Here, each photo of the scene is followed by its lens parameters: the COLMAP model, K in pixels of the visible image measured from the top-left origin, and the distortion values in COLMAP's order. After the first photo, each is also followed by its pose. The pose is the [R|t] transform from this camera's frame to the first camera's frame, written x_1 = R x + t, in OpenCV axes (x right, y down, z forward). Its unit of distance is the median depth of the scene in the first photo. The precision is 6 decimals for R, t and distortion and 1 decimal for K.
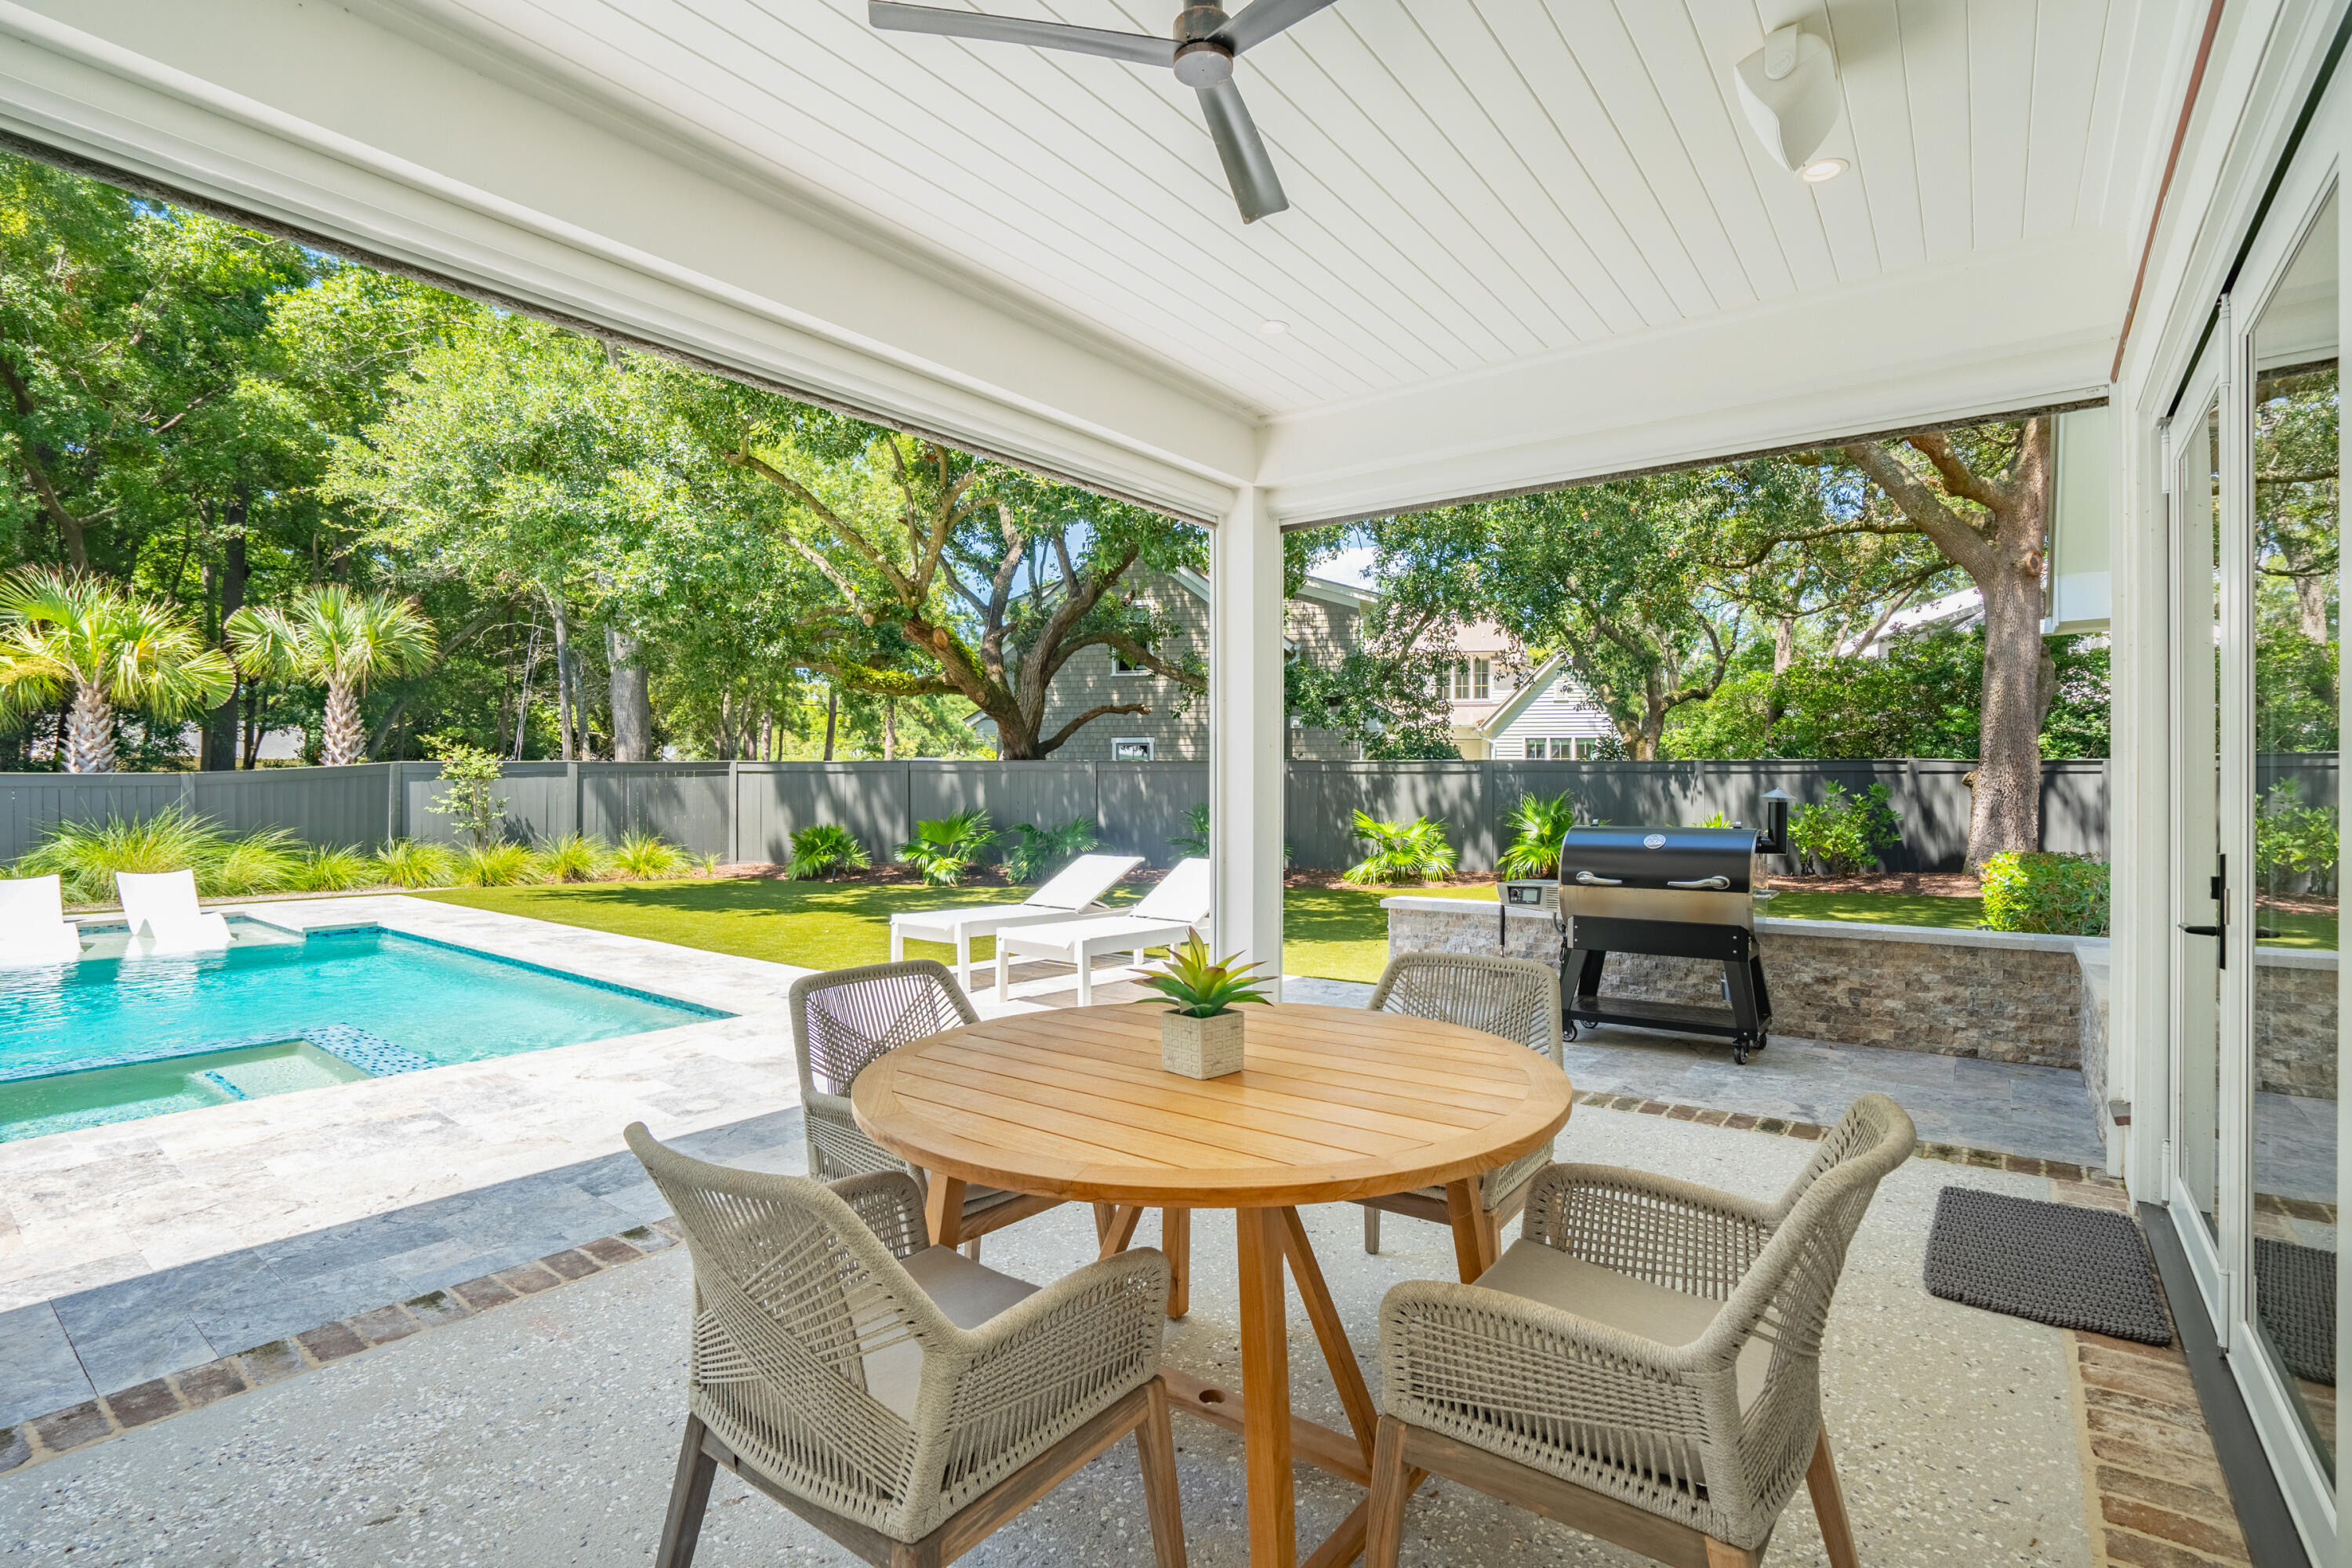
lens RADIAL K [[1087.9, 0, 1199.6], [0, 1087.9, 792.8], [0, 0, 1]] dist [-0.028577, 0.002681]
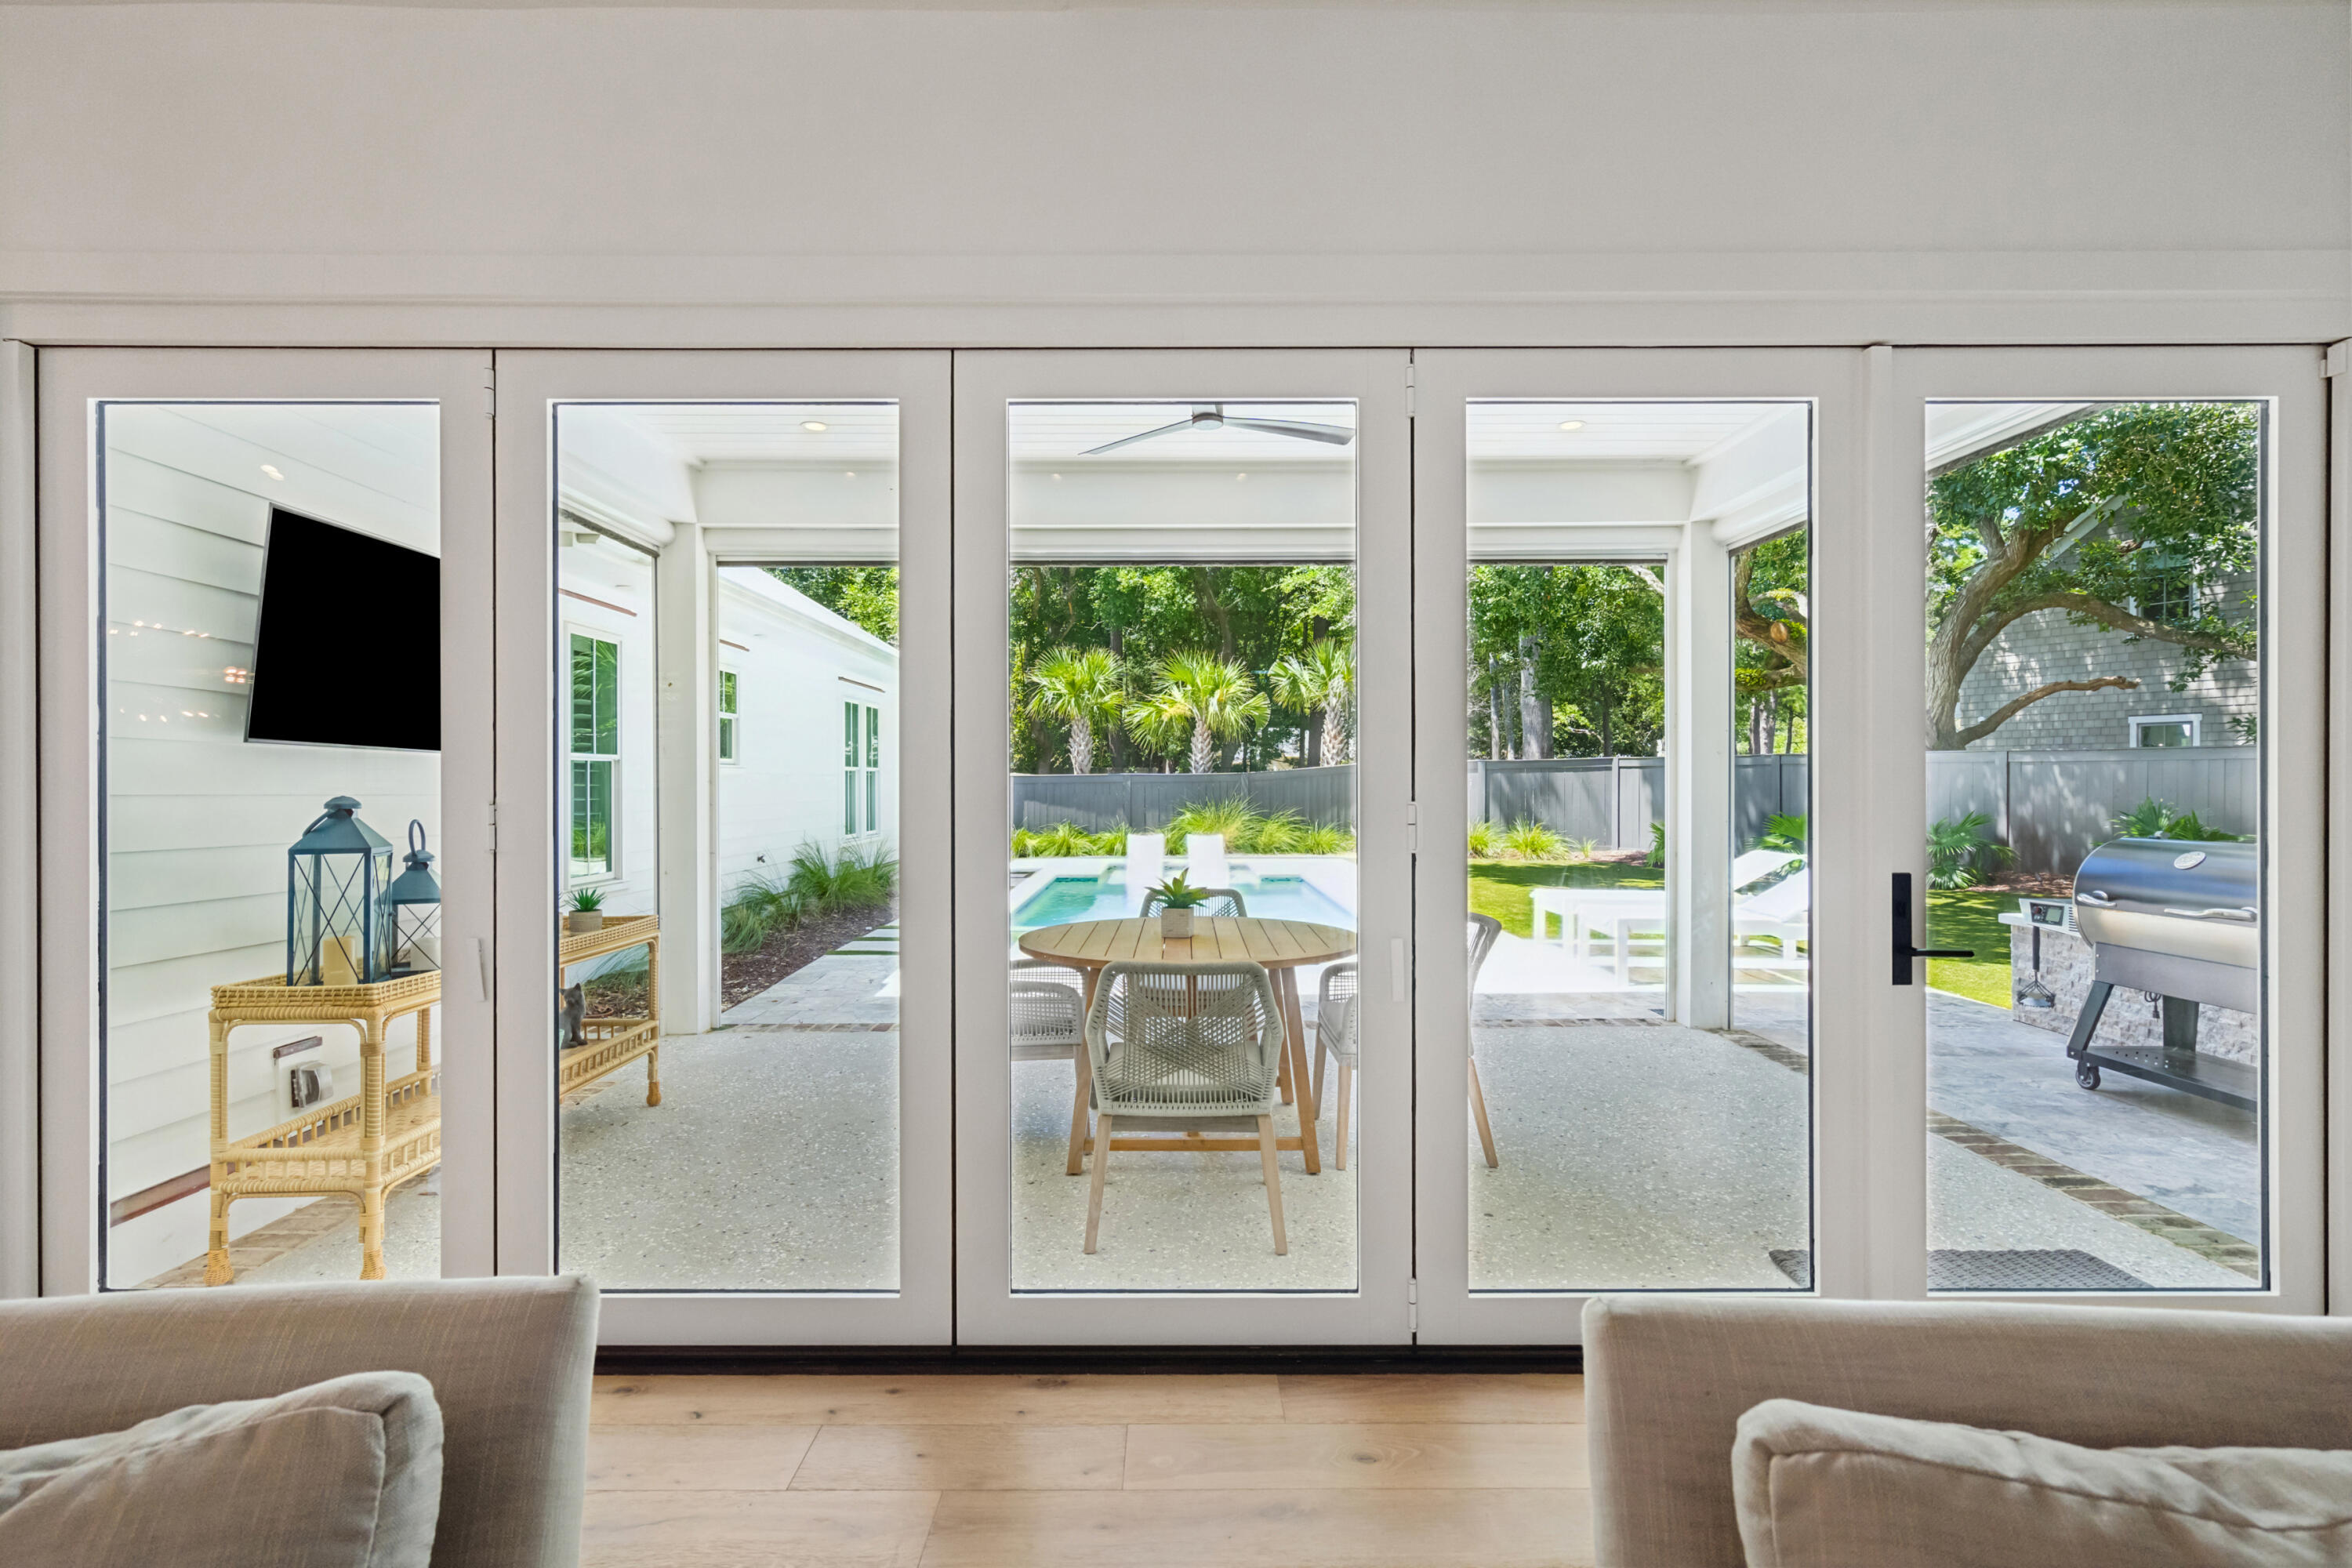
lens RADIAL K [[1087.9, 0, 1173.4], [0, 1087.9, 780.4], [0, 0, 1]] dist [-0.028577, 0.002681]
pose [[0.604812, 0.000457, -0.796368, 0.242015], [-0.001418, 0.999999, -0.000502, -0.006209], [0.796367, 0.001433, 0.604812, -0.037438]]
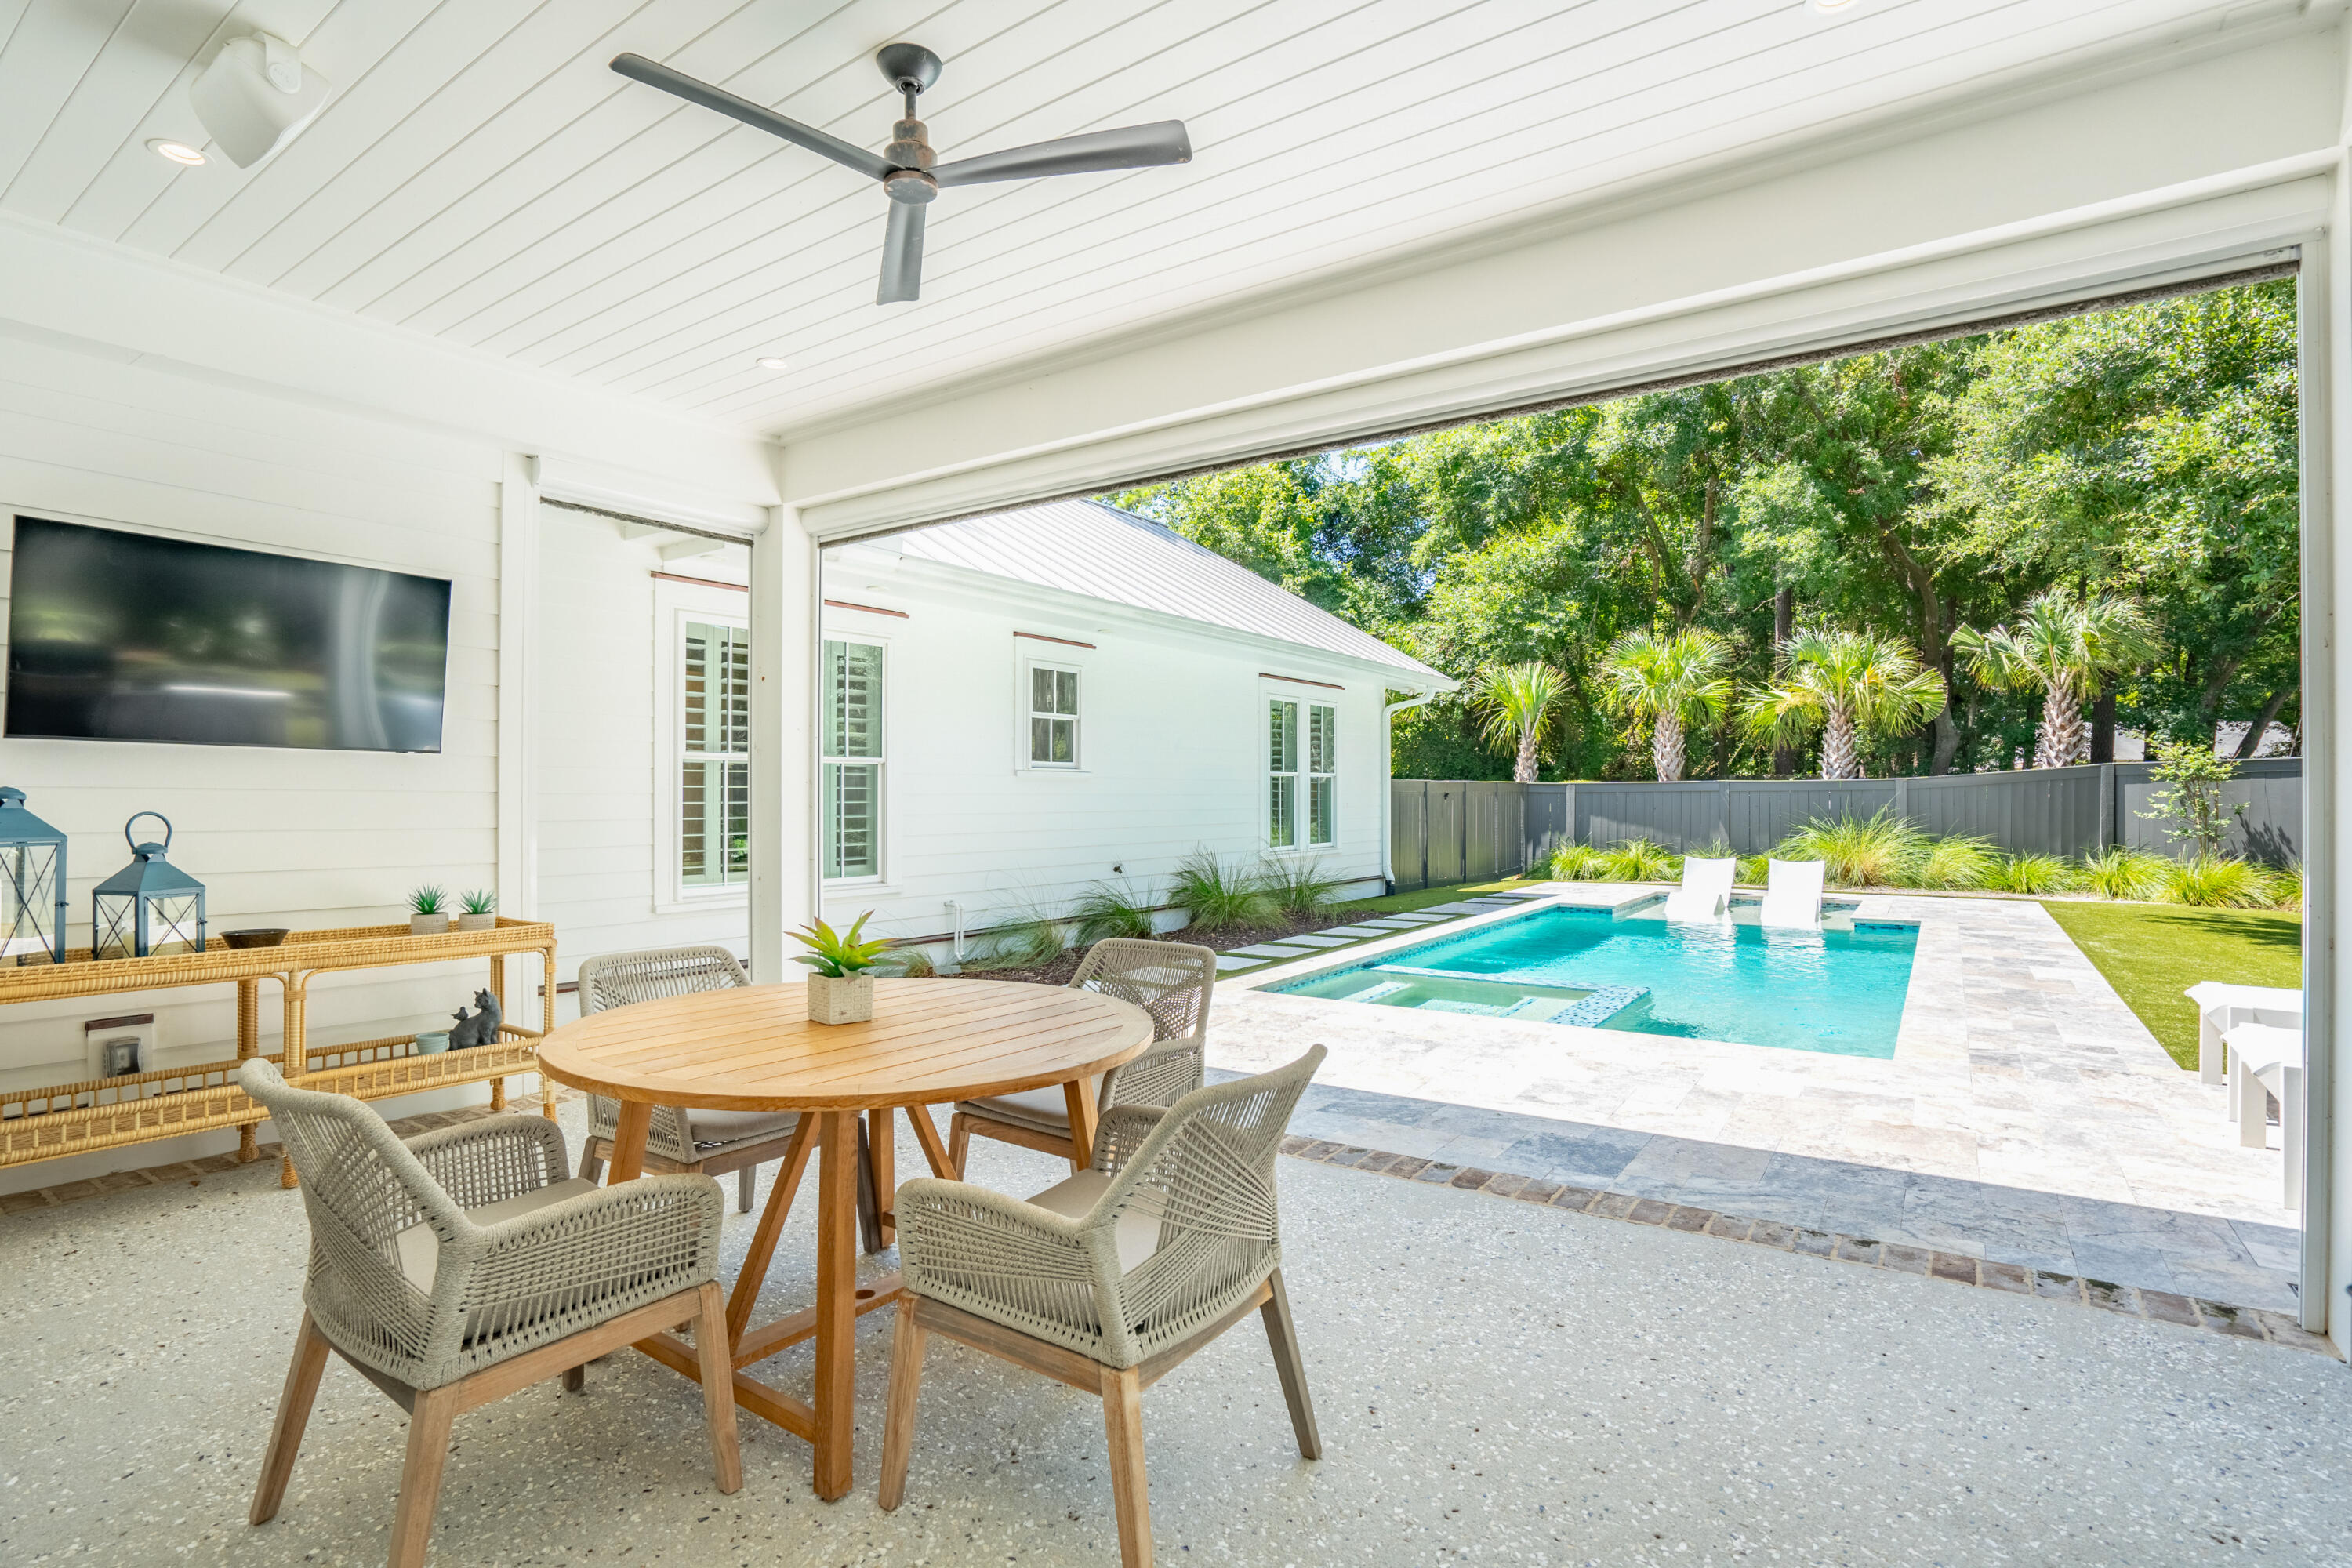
lens RADIAL K [[1087.9, 0, 1180.3], [0, 1087.9, 776.6], [0, 0, 1]] dist [-0.028577, 0.002681]
pose [[0.018102, -0.015889, -0.999710, 0.190776], [-0.001897, 0.999871, -0.015926, -0.001117], [0.999834, 0.002185, 0.018070, 0.202662]]
